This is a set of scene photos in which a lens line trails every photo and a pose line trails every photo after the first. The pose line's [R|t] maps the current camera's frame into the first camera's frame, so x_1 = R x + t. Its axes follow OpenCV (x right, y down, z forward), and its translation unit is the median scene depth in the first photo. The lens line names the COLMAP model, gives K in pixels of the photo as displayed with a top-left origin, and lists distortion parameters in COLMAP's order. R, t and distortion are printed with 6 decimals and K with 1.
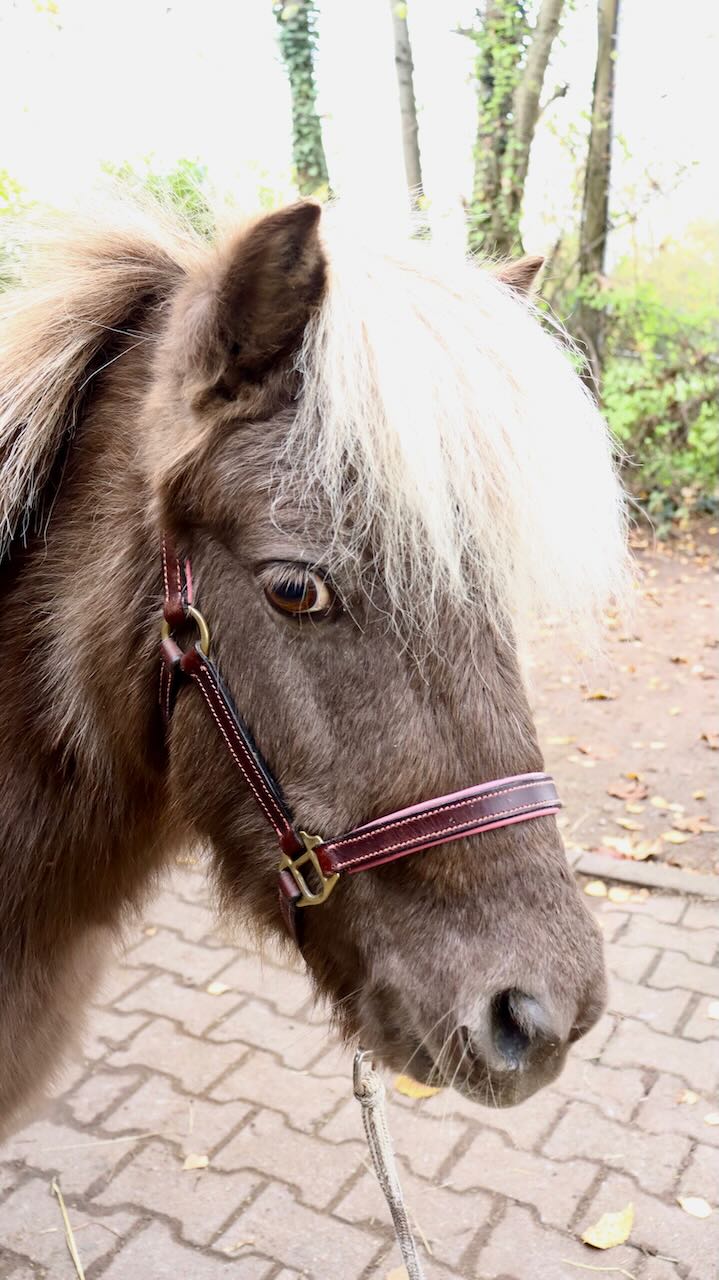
lens RADIAL K [[1336.7, 0, 360.4], [0, 1336.7, 639.6], [0, 0, 1]] dist [0.002324, 0.000000]
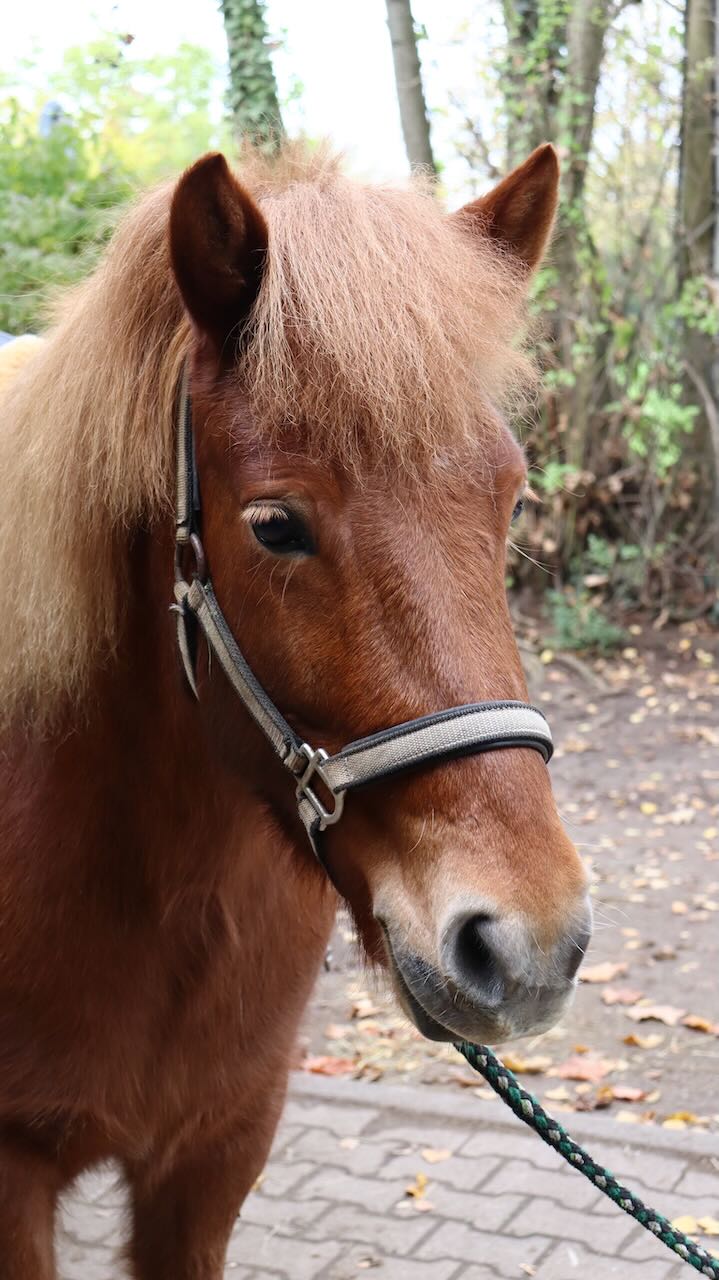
lens RADIAL K [[2332.7, 0, 364.0], [0, 2332.7, 648.2], [0, 0, 1]] dist [0.429404, 0.000000]
pose [[0.997783, -0.060461, 0.027806, -0.035892], [0.062378, 0.995291, -0.074195, -0.014205], [-0.023189, 0.075765, 0.996856, -0.155891]]
